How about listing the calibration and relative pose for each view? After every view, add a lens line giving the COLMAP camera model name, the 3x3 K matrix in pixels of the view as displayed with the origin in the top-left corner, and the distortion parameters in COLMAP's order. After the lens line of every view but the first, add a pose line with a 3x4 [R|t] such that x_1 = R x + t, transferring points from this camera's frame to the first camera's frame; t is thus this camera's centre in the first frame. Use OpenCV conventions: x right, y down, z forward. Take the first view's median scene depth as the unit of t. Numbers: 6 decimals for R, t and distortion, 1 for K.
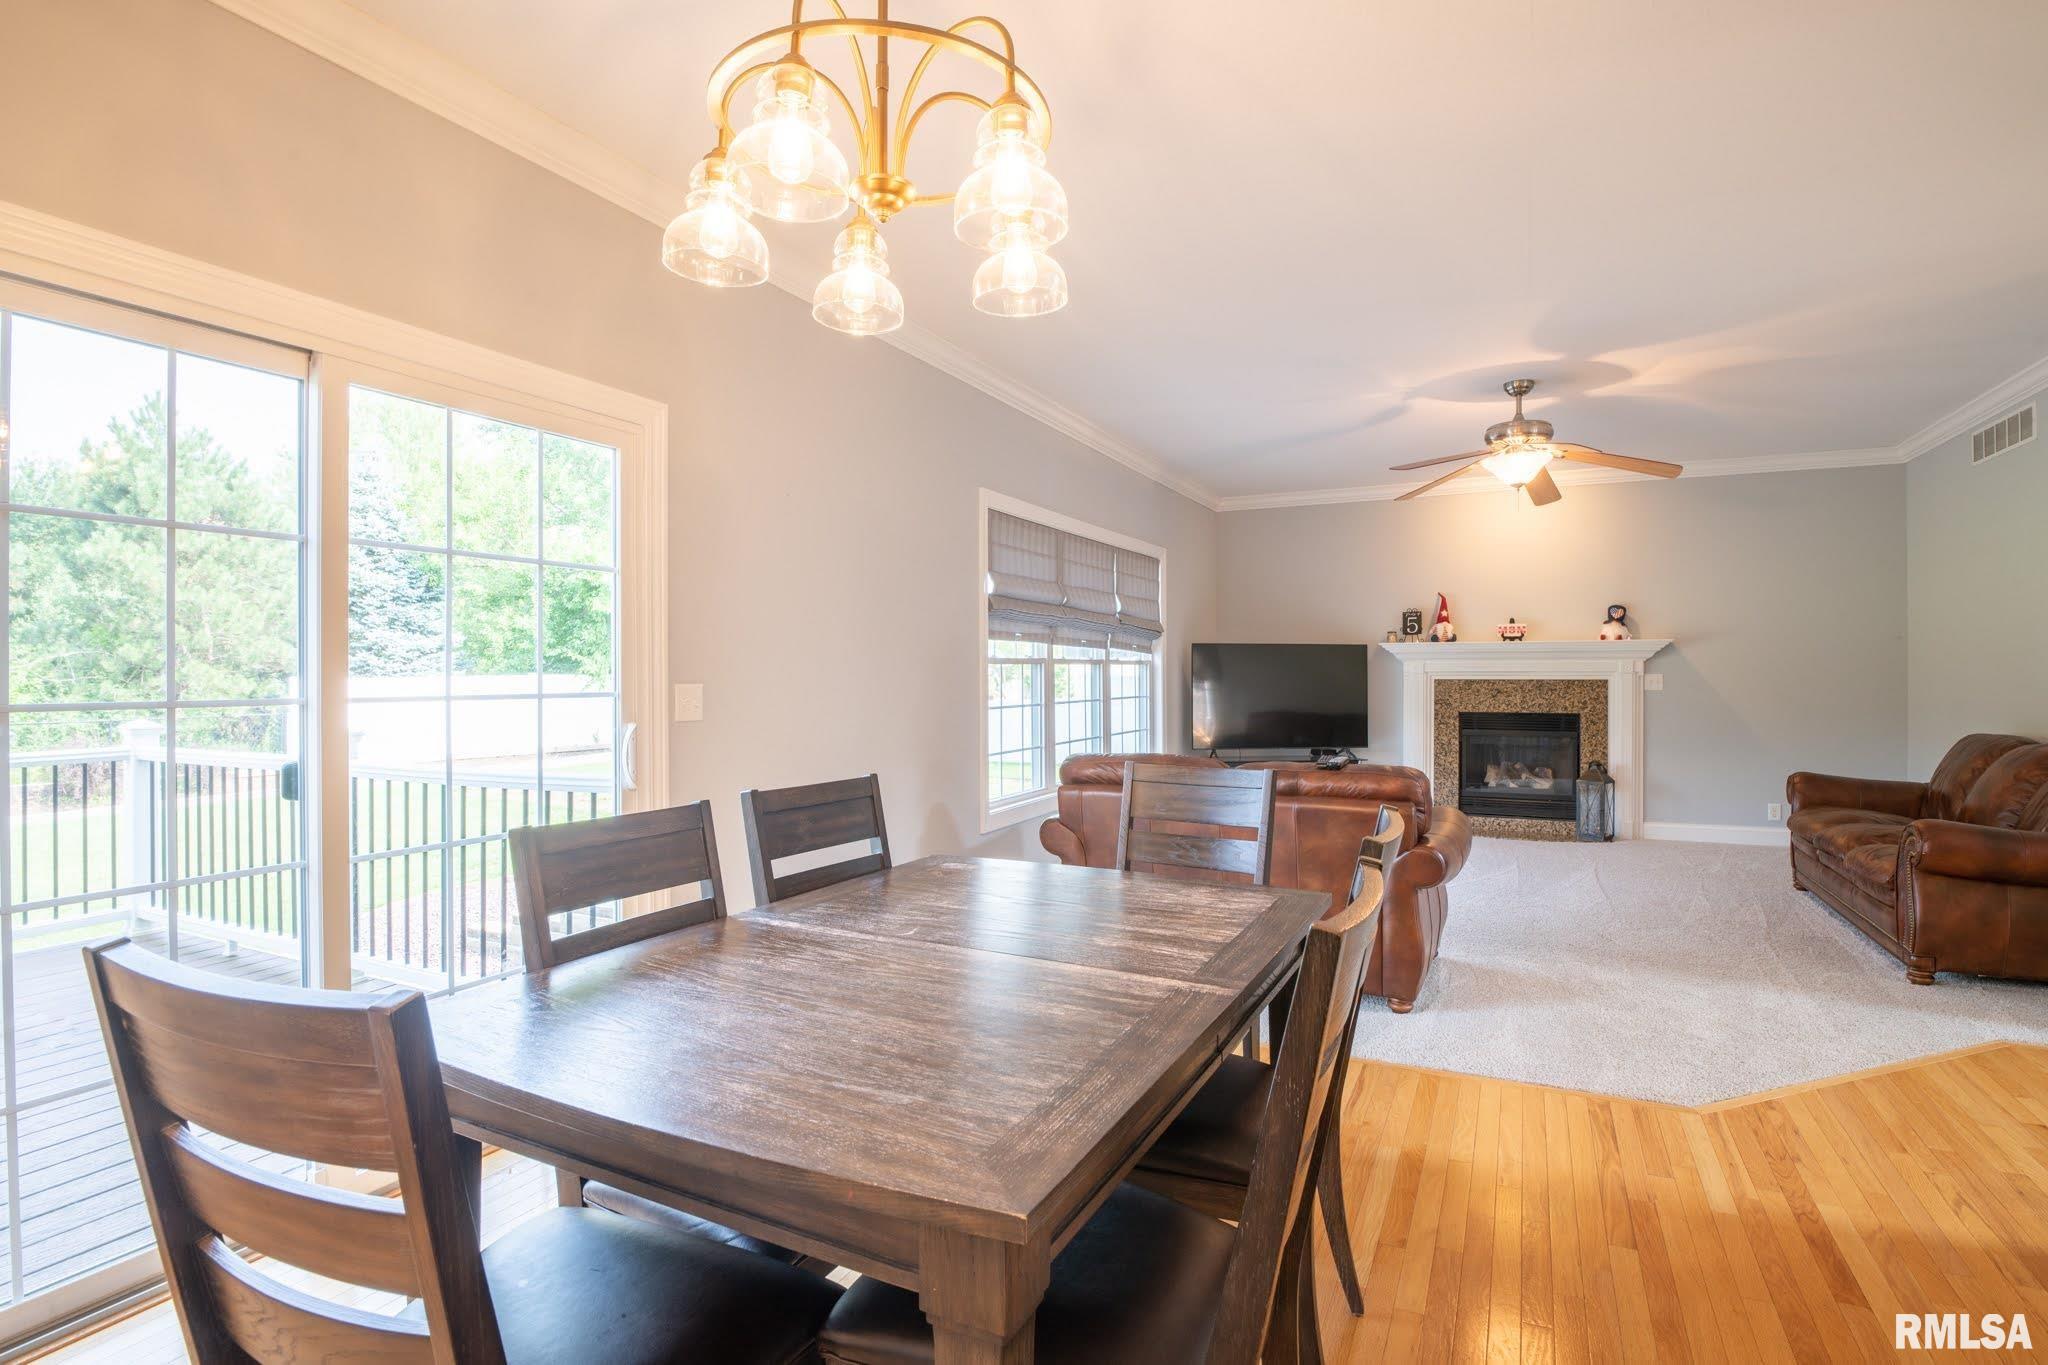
lens RADIAL K [[1006.7, 0, 1026.4], [0, 1006.7, 676.1], [0, 0, 1]] dist [-0.024044, -0.001242]
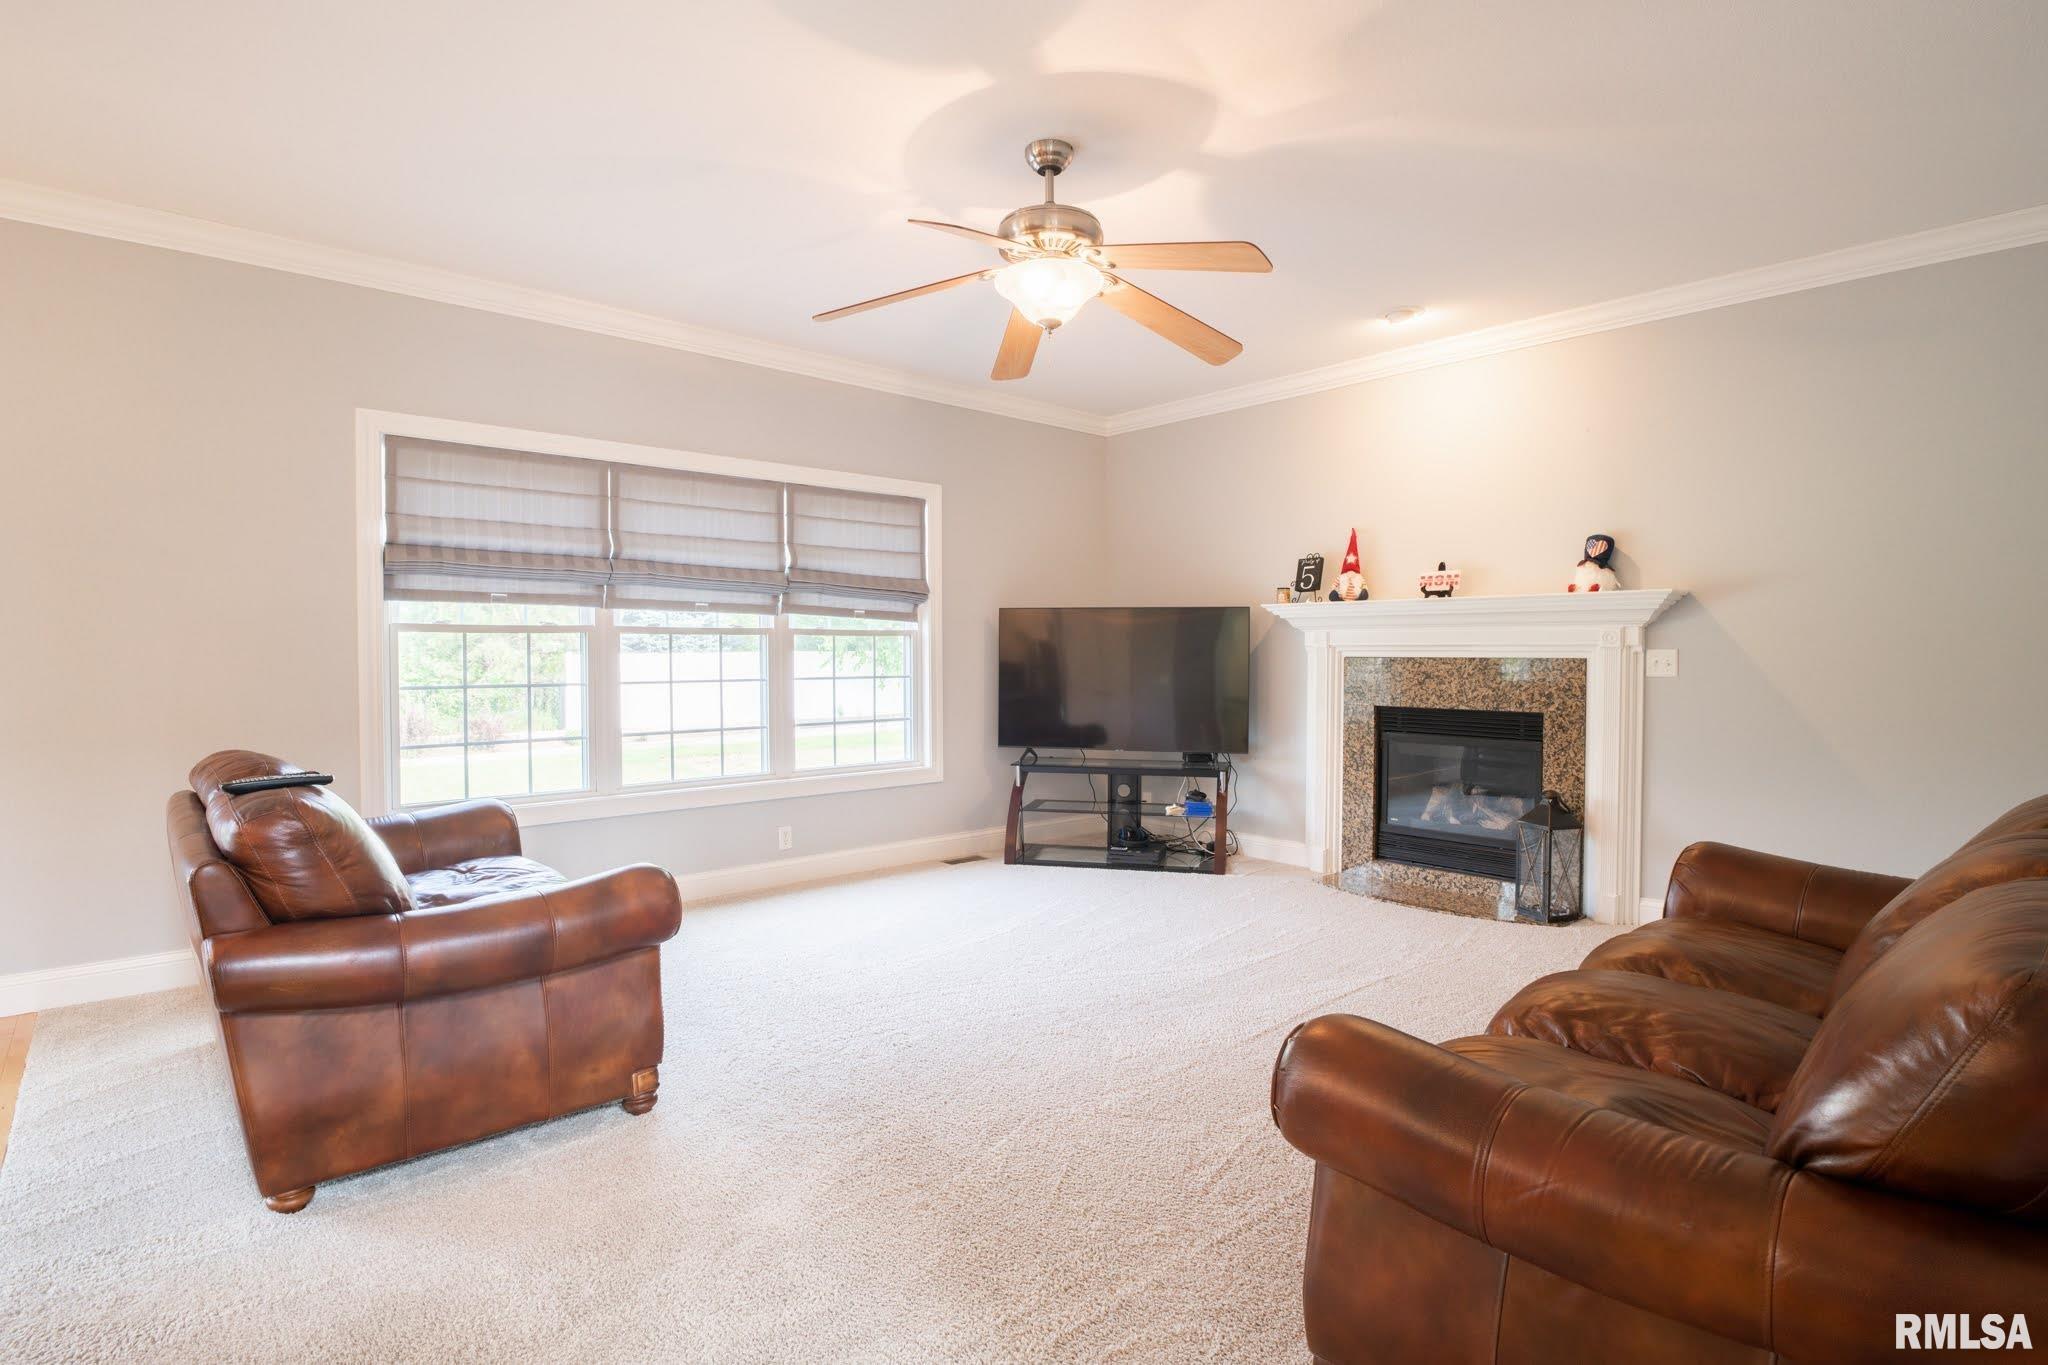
lens RADIAL K [[1006.7, 0, 1026.4], [0, 1006.7, 676.1], [0, 0, 1]] dist [-0.024044, -0.001242]
pose [[0.929534, 0.011608, -0.368553, 0.494797], [-0.004529, 0.999788, 0.020066, 0.003766], [0.368708, -0.016982, 0.929390, 0.311584]]
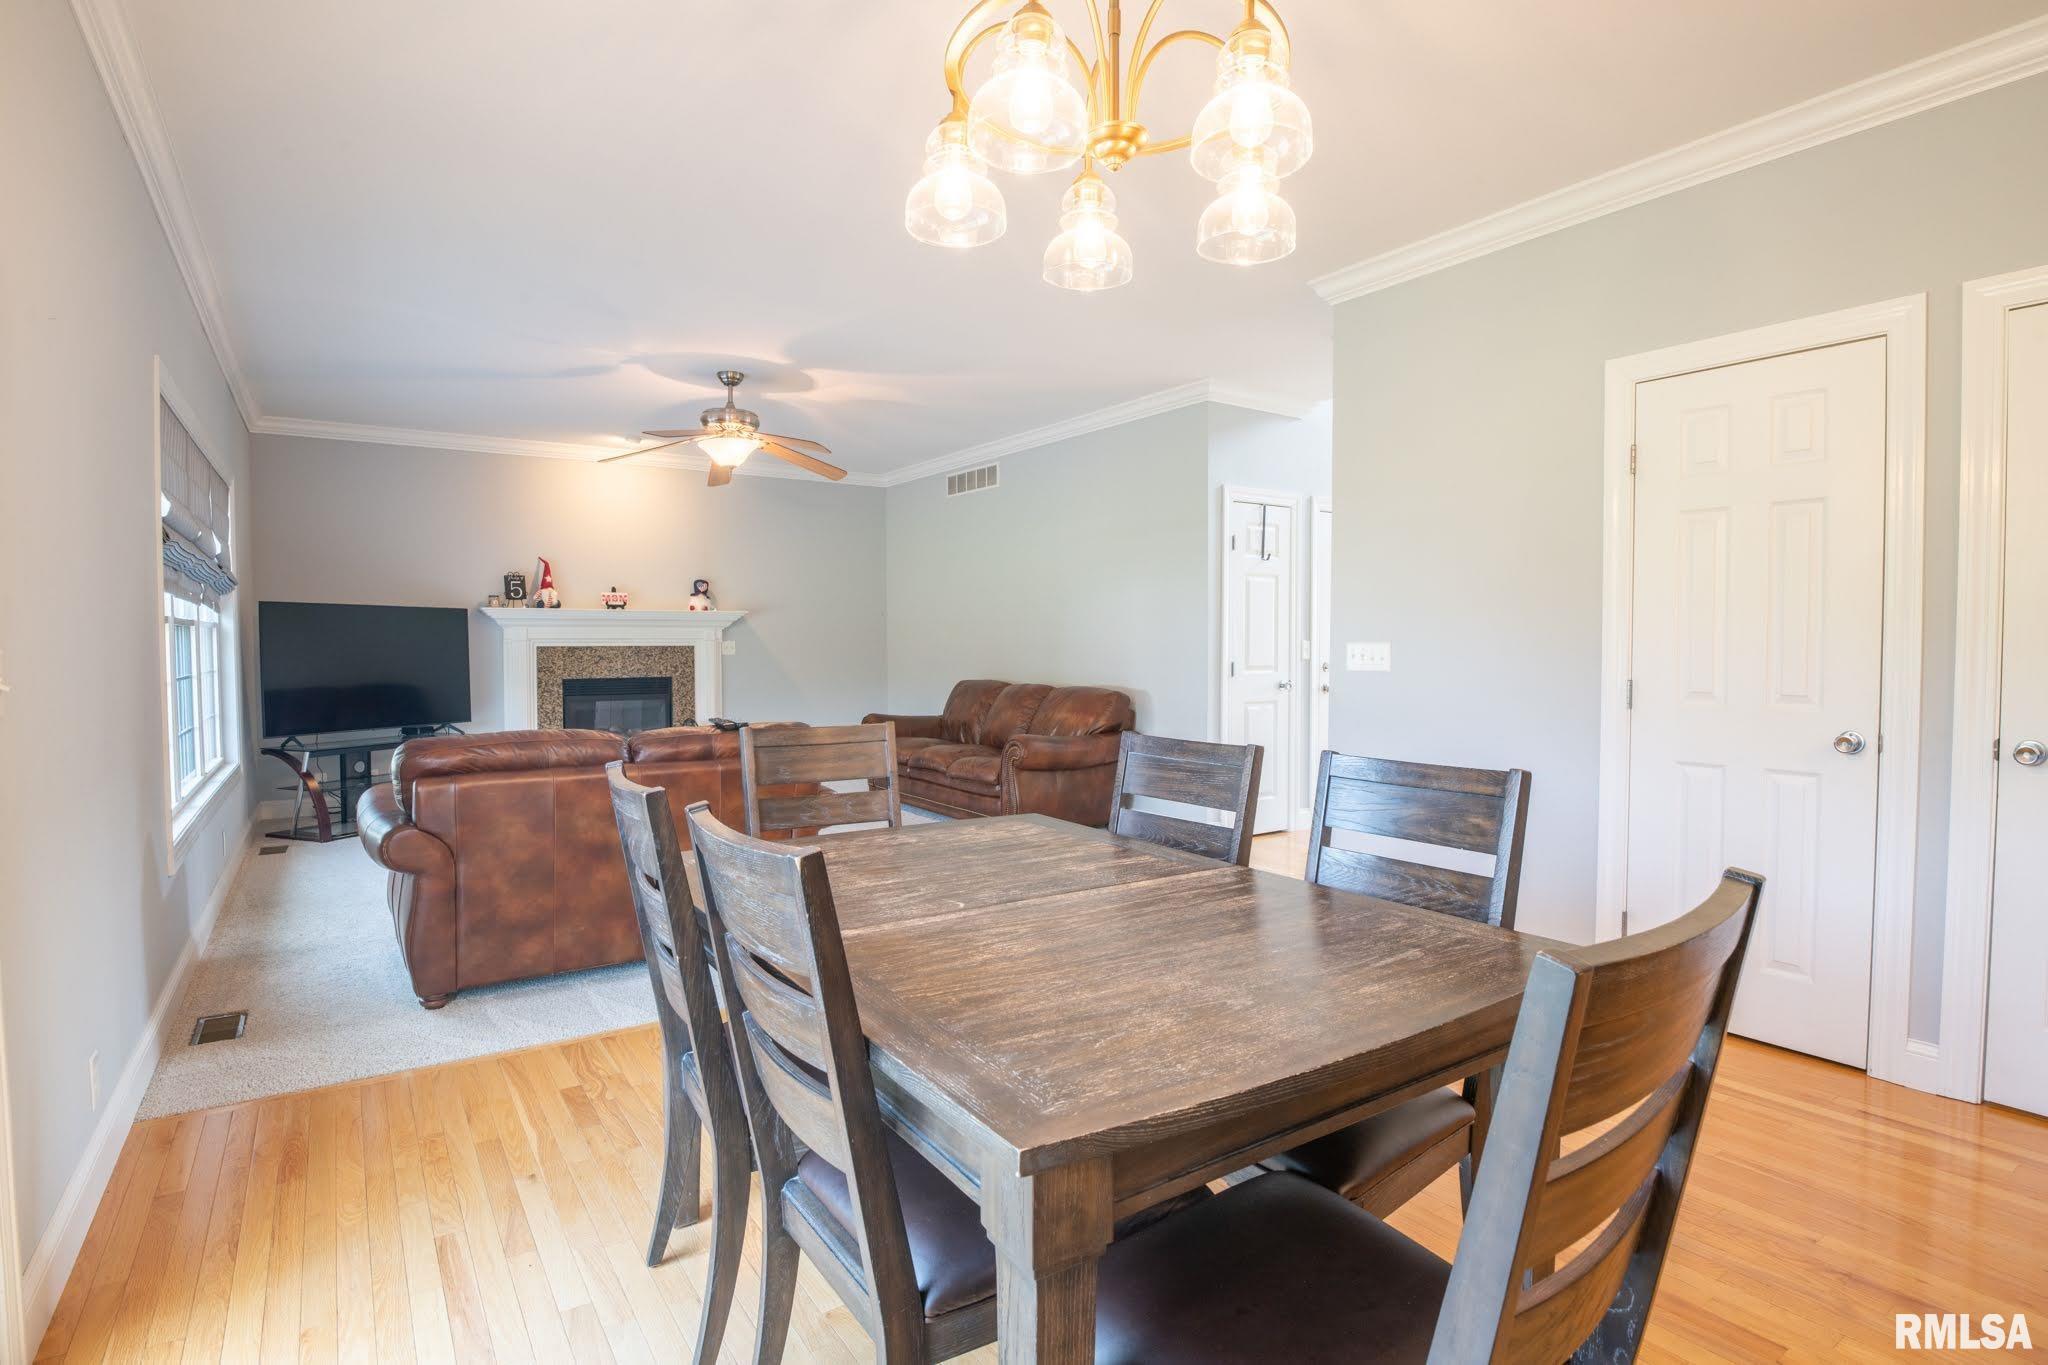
lens RADIAL K [[1006.7, 0, 1026.4], [0, 1006.7, 676.1], [0, 0, 1]] dist [-0.024044, -0.001242]
pose [[0.490798, -0.030204, 0.870750, -0.221178], [0.004798, 0.999477, 0.031965, 0.003435], [-0.871260, -0.011510, 0.490686, 0.121036]]
